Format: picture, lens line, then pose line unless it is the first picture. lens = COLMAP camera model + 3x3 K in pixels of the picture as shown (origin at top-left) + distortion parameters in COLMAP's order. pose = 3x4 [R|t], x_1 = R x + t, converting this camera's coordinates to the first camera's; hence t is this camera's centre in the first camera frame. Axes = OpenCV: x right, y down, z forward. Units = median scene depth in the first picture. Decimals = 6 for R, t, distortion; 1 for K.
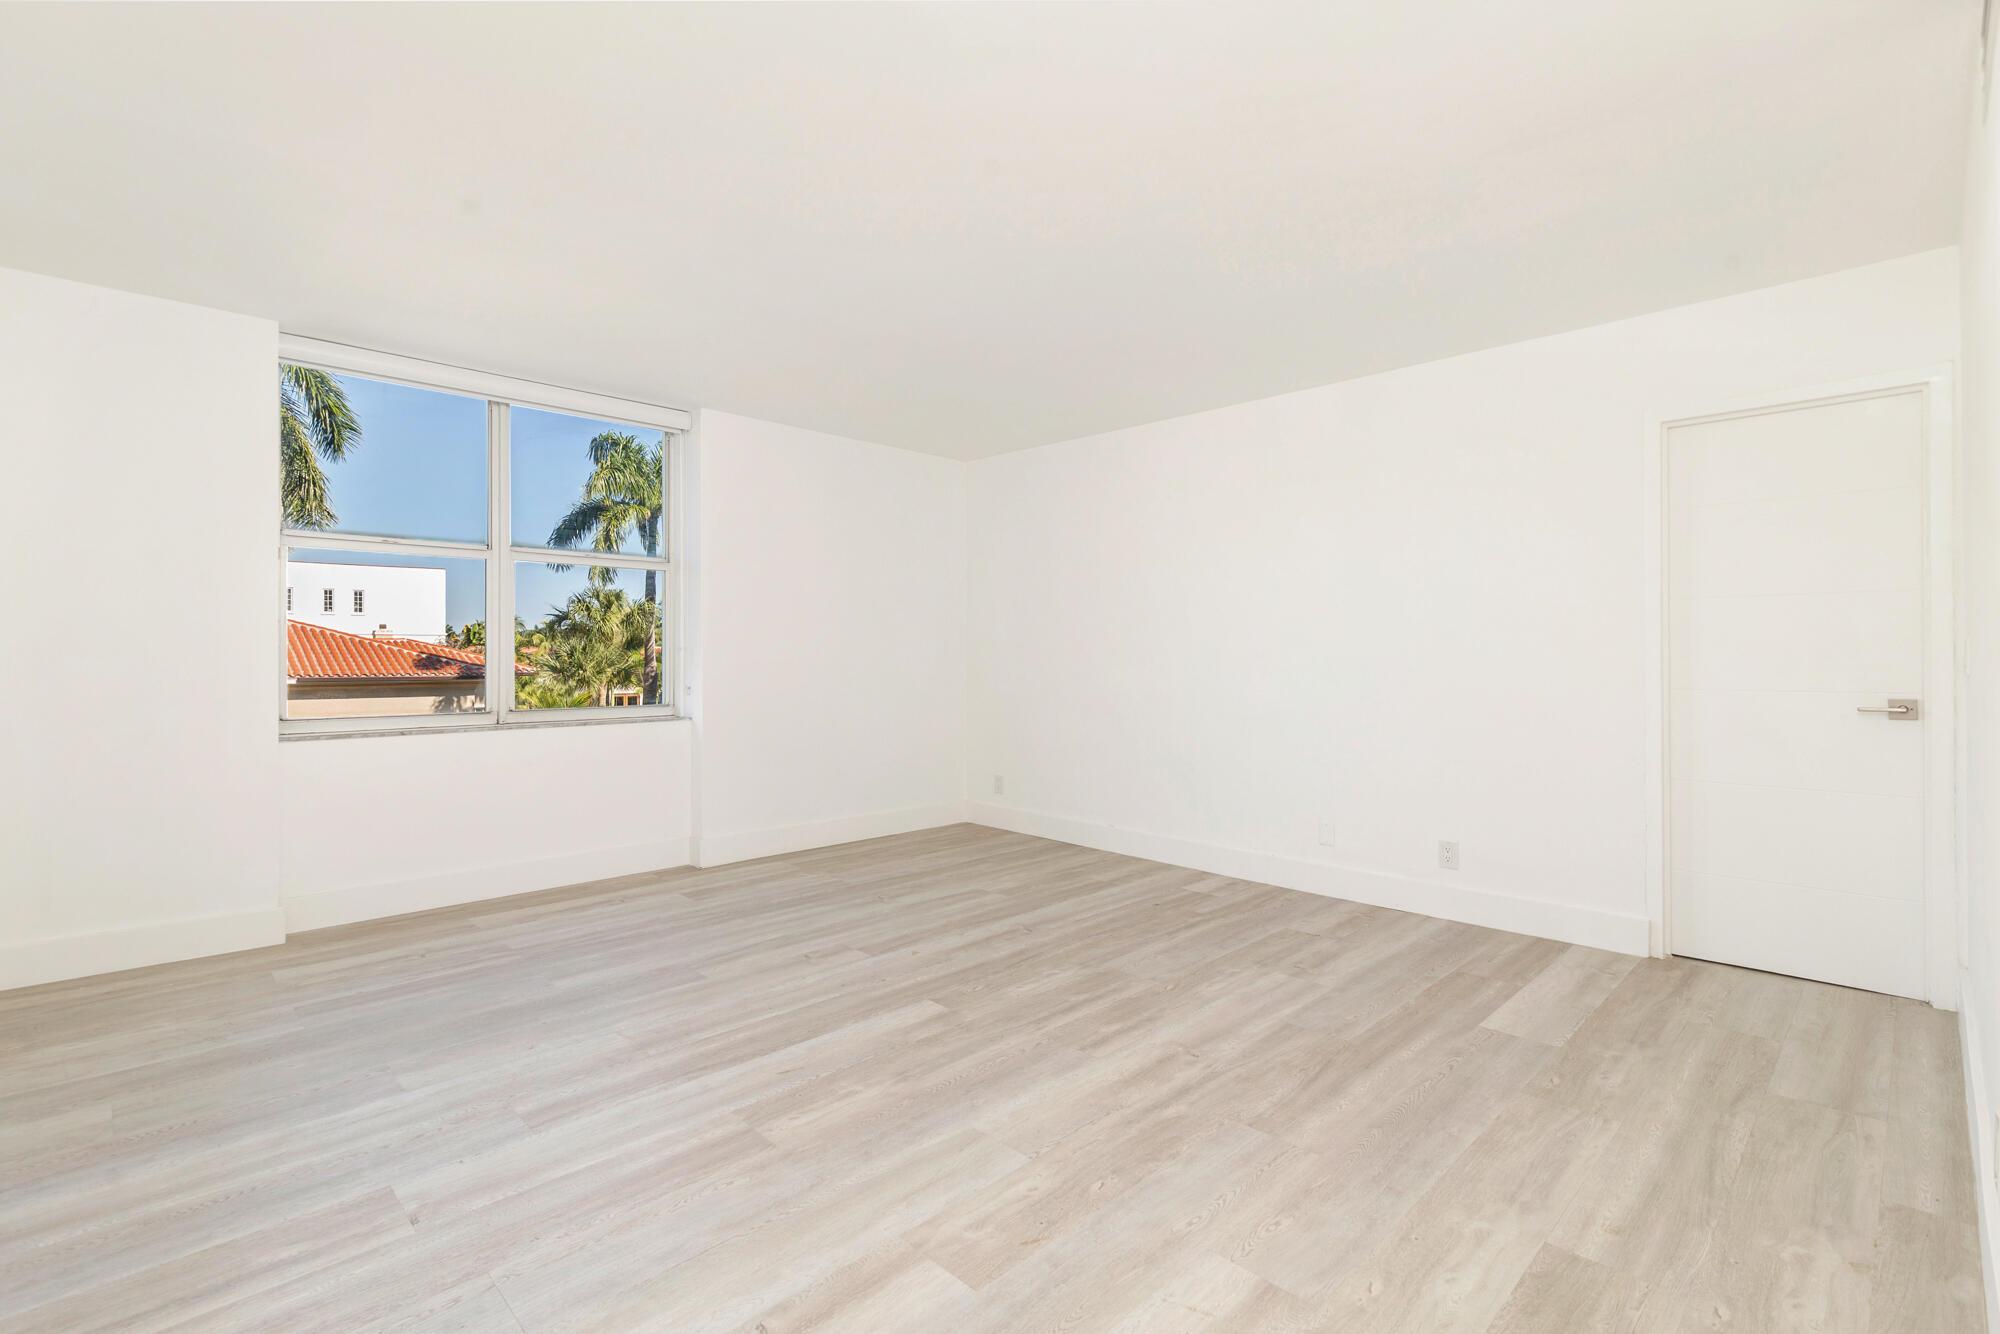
lens RADIAL K [[914.0, 0, 998.6], [0, 914.0, 656.7], [0, 0, 1]] dist [0.000598, 0.000133]
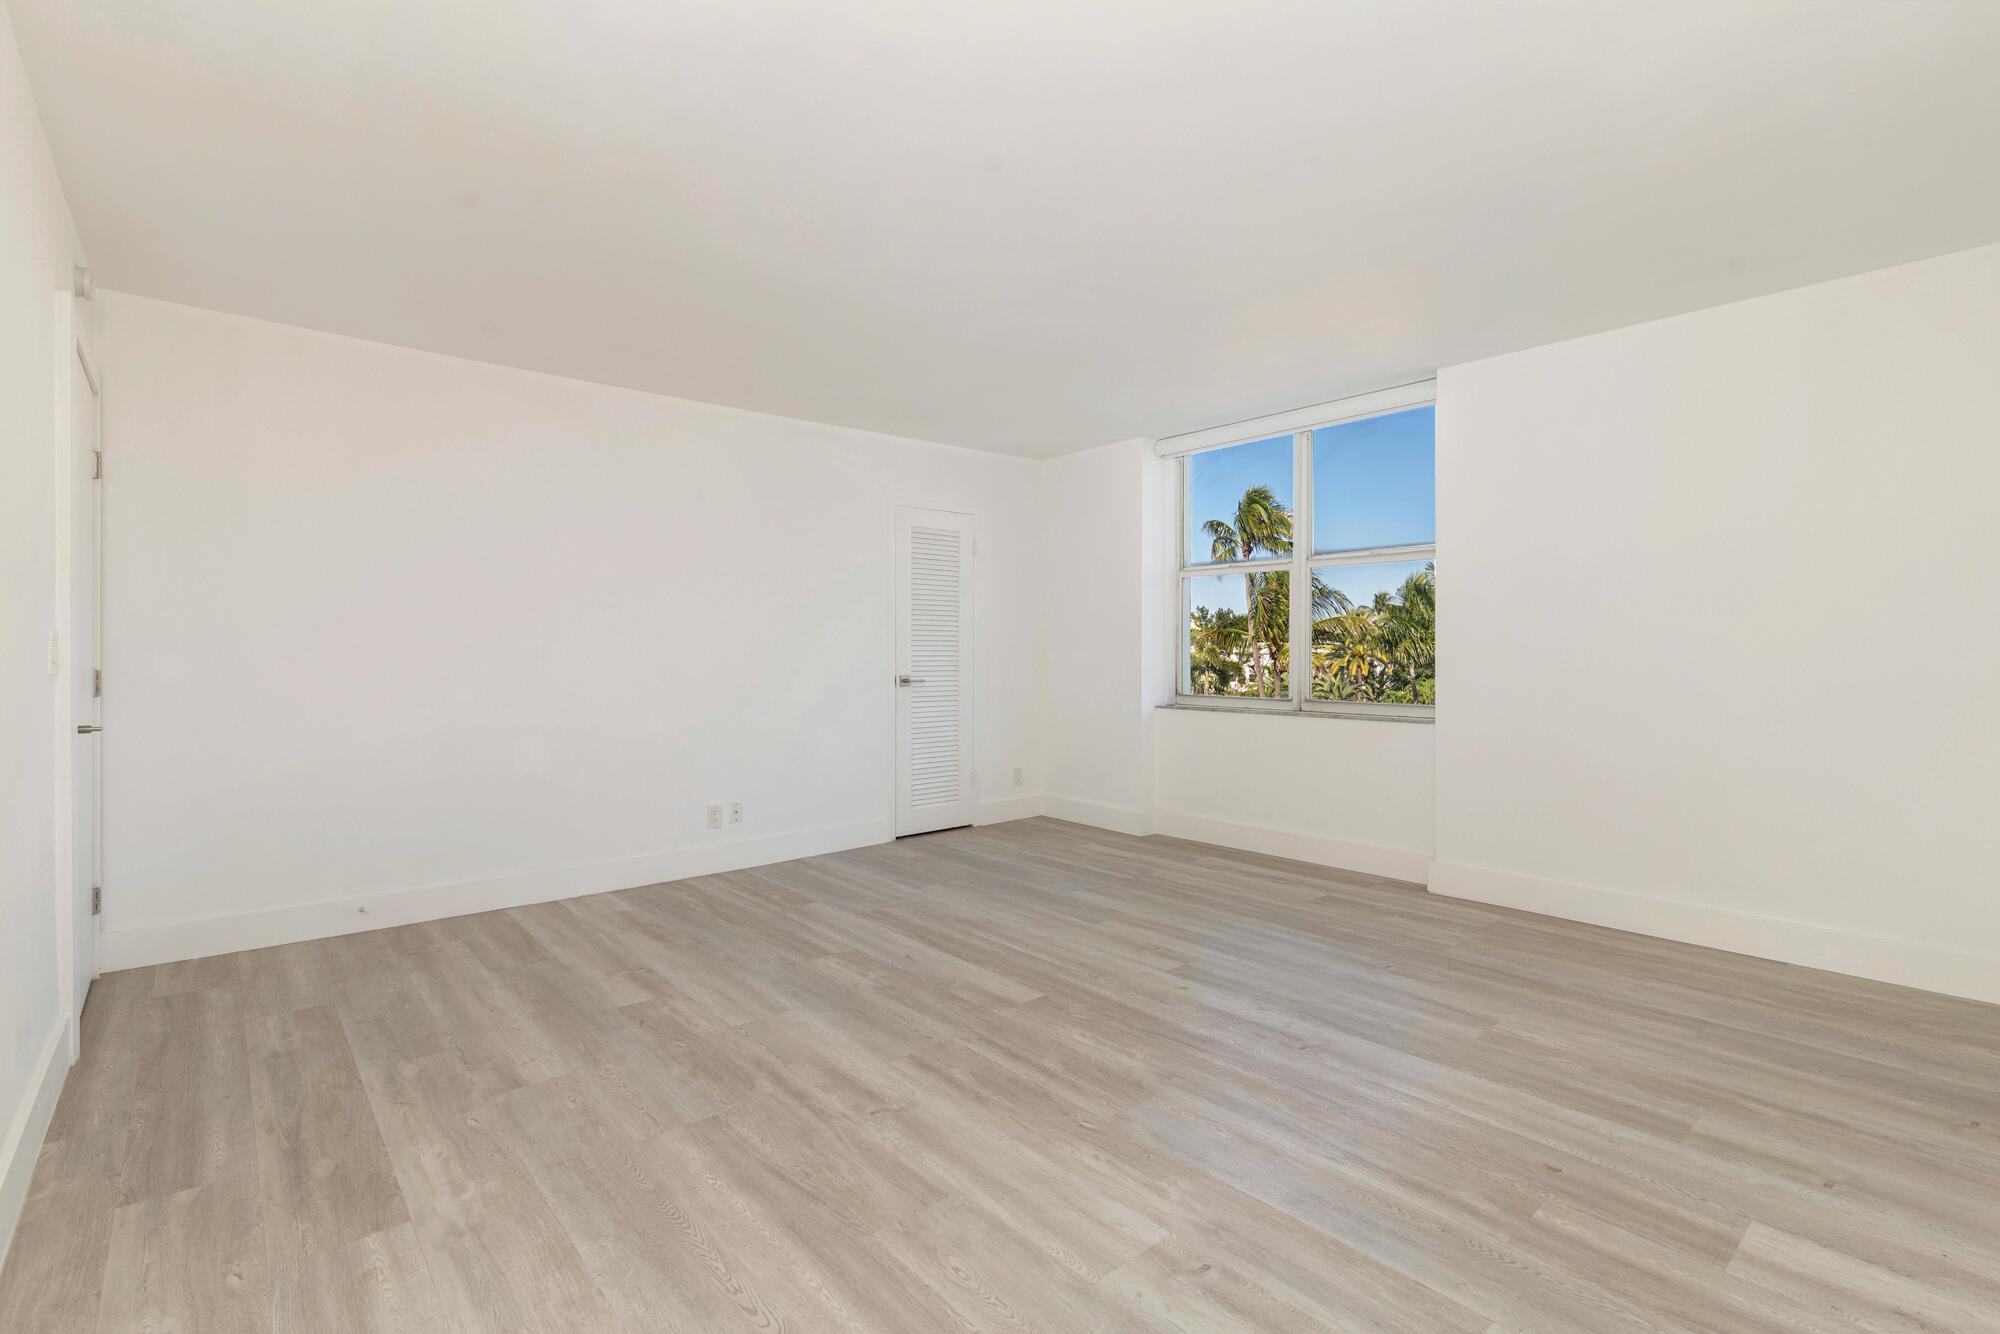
lens RADIAL K [[914.0, 0, 998.6], [0, 914.0, 656.7], [0, 0, 1]] dist [0.000598, 0.000133]
pose [[-0.066701, 0.007456, -0.997745, 0.863233], [-0.002369, 0.999968, 0.007631, -0.004231], [0.997770, 0.002873, -0.066681, 0.944843]]
